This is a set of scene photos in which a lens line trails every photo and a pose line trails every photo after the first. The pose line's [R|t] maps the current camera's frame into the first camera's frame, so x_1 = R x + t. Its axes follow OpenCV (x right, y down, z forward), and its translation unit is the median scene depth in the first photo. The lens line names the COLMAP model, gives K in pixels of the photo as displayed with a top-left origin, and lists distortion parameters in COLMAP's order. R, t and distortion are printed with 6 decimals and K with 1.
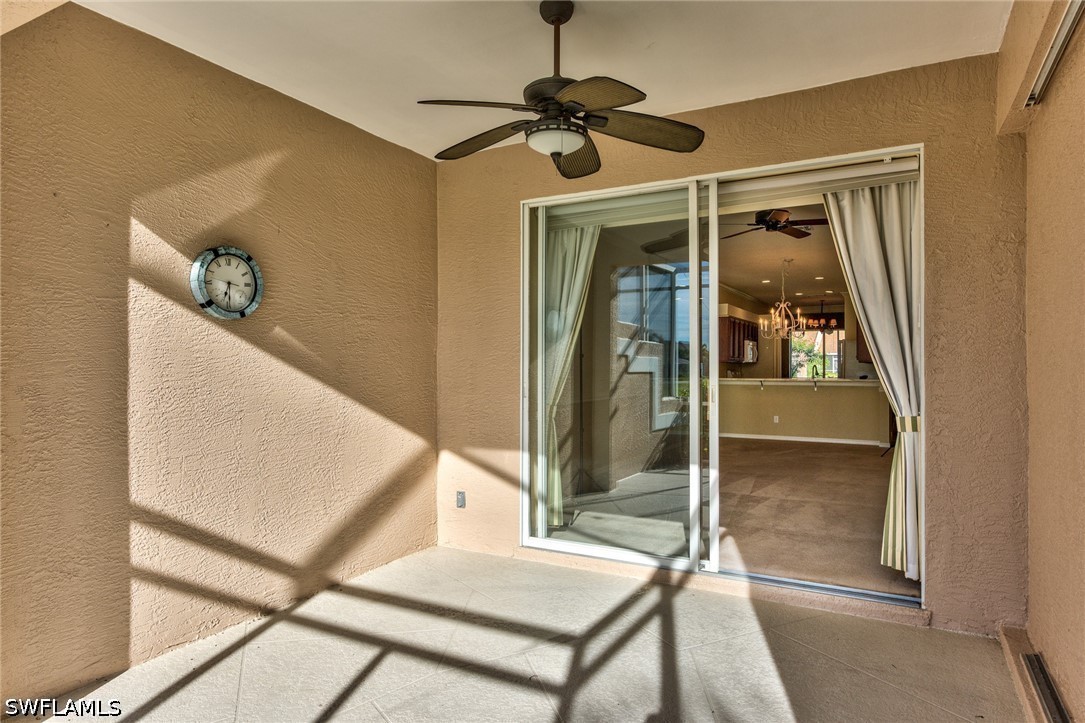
lens RADIAL K [[658.2, 0, 542.9], [0, 658.2, 359.2], [0, 0, 1]] dist [0.007289, 0.001938]
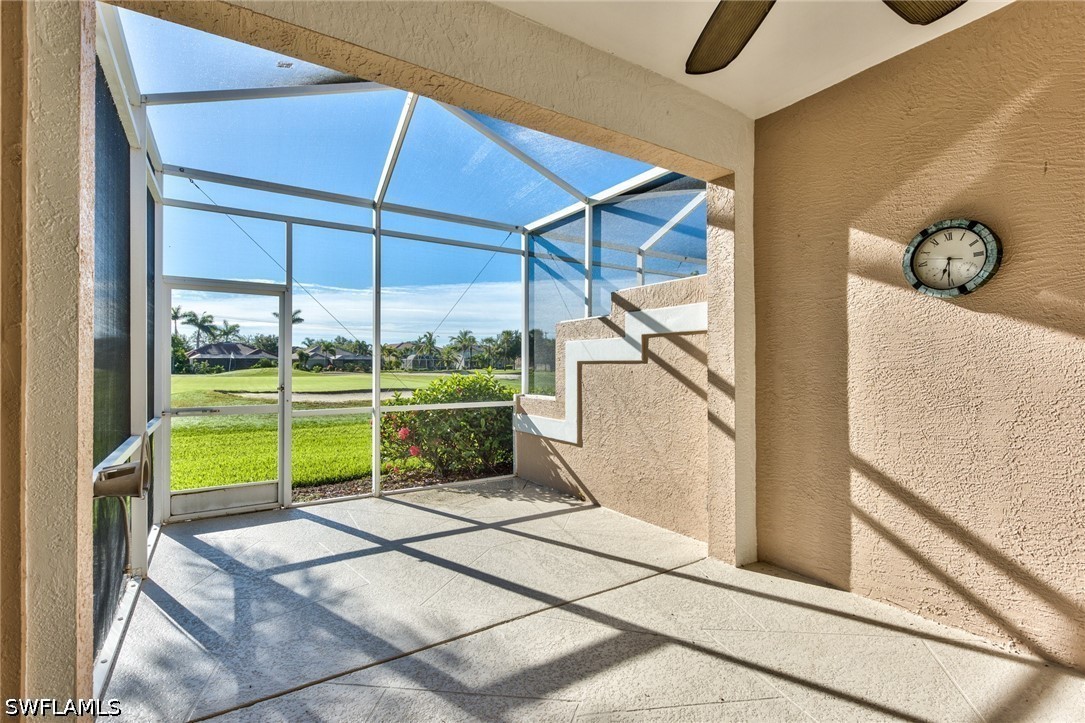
lens RADIAL K [[500.9, 0, 542.5], [0, 500.9, 361.5], [0, 0, 1]] dist [-0.000350, -0.000583]
pose [[-0.462745, -0.001038, -0.886491, 0.459618], [0.015343, 0.999840, -0.009180, 0.030696], [0.886359, -0.017850, -0.462655, 0.884220]]
